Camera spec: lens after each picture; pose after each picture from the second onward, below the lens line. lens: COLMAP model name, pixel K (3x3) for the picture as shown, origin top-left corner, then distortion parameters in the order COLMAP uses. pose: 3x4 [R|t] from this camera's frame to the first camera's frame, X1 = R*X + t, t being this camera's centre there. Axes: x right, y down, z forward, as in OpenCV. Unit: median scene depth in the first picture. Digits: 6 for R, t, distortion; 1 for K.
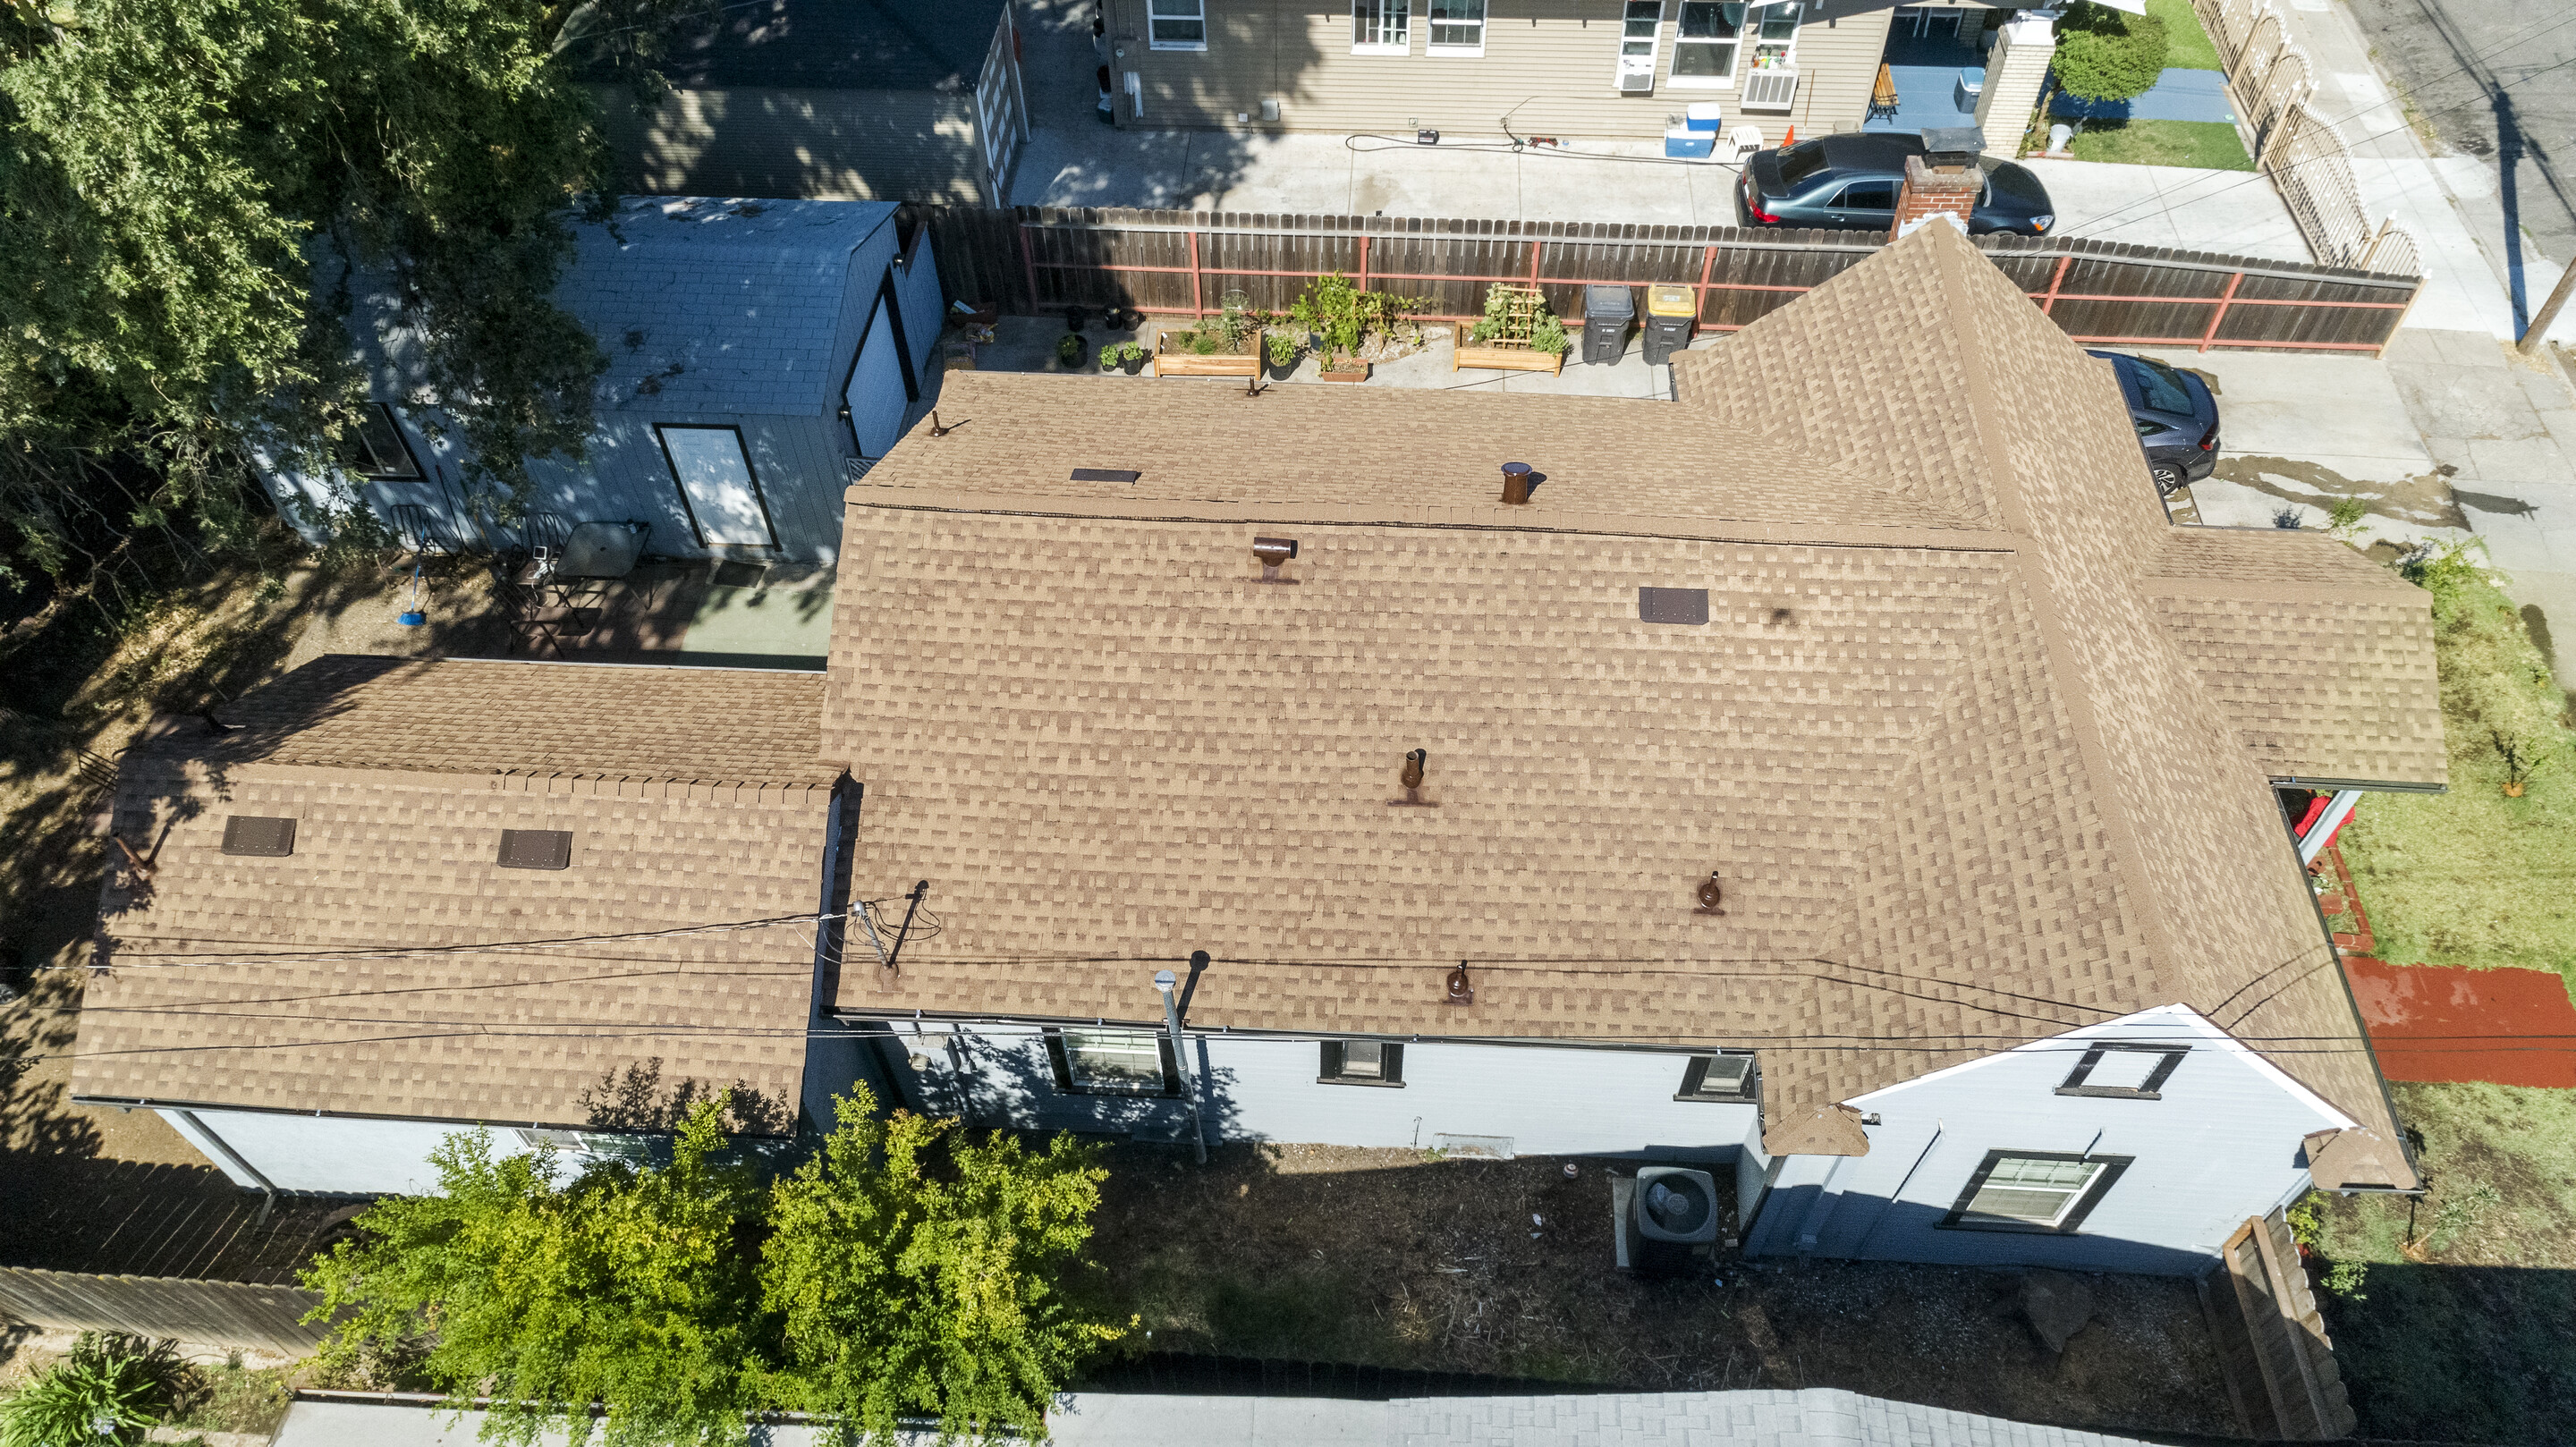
lens RADIAL K [[1720.6, 0, 1288.0], [0, 1720.6, 723.5], [0, 0, 1]] dist [-0.002678, 0.003196]
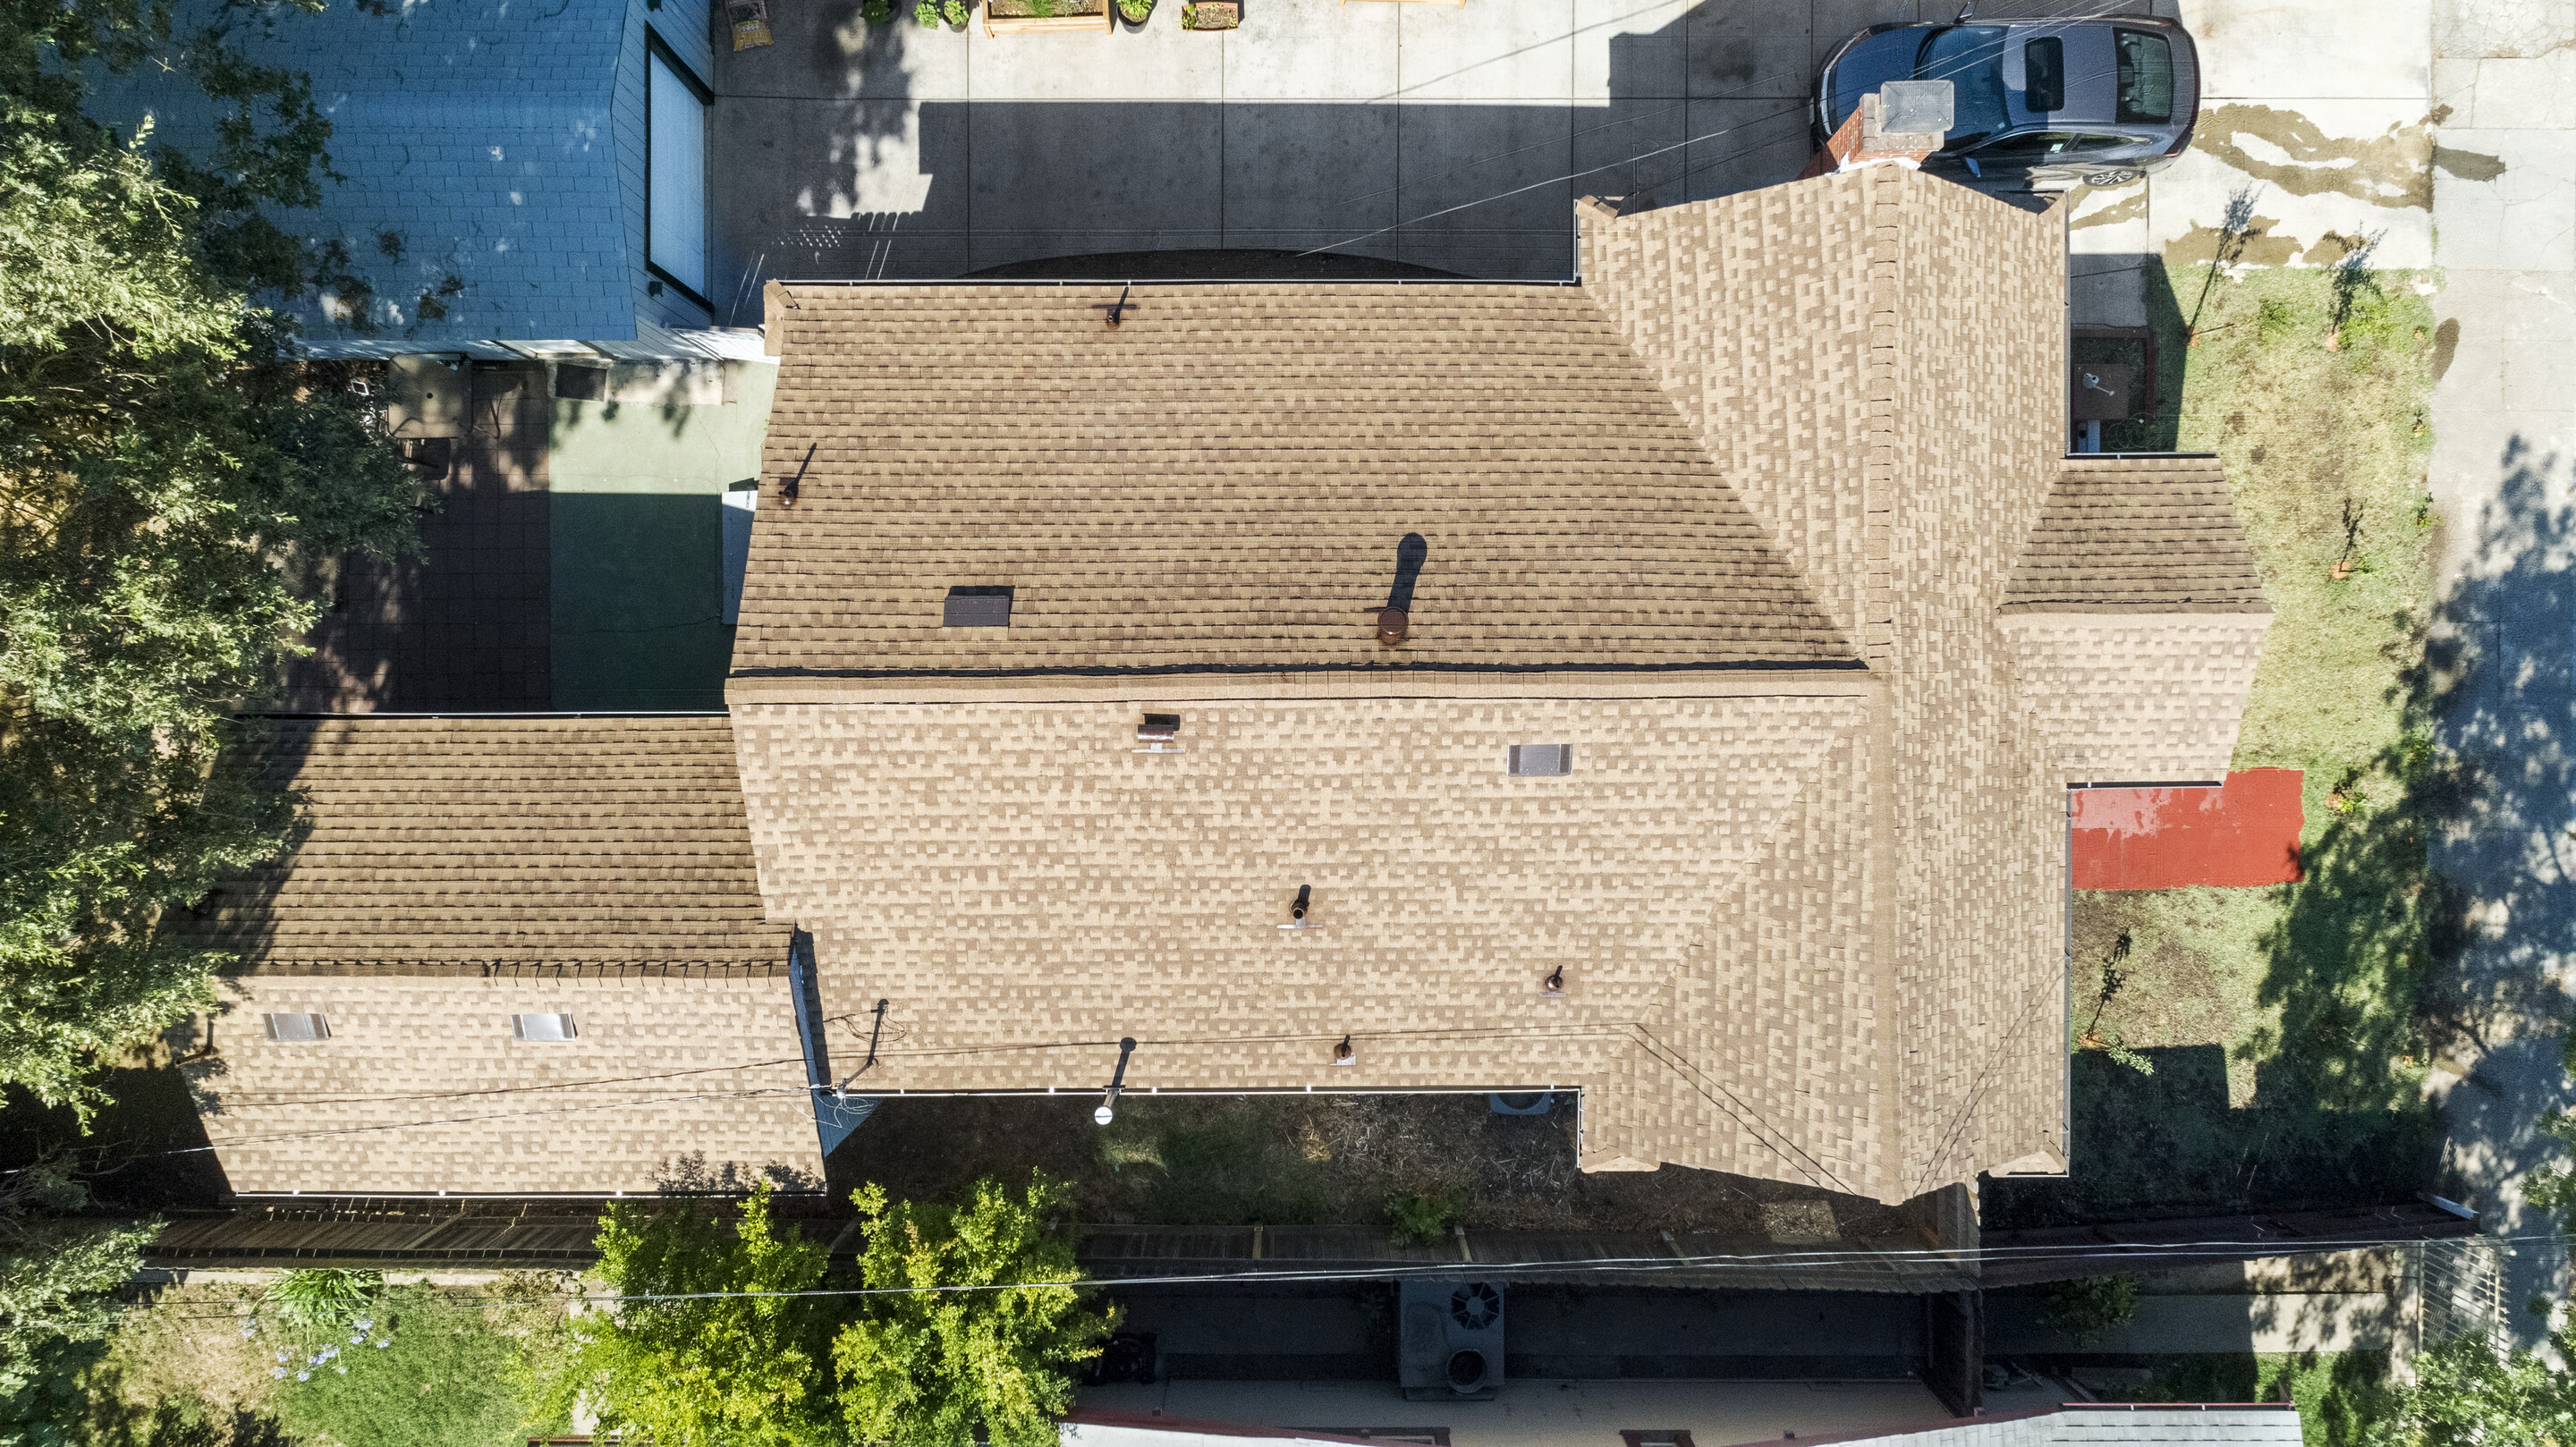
lens RADIAL K [[1718.1, 0, 1288.8], [0, 1718.1, 725.1], [0, 0, 1]] dist [-0.003176, 0.002054]
pose [[0.997581, -0.067938, 0.014687, 0.055512], [0.042626, 0.764866, 0.642777, -0.763661], [-0.054902, -0.640597, 0.765912, 0.209011]]
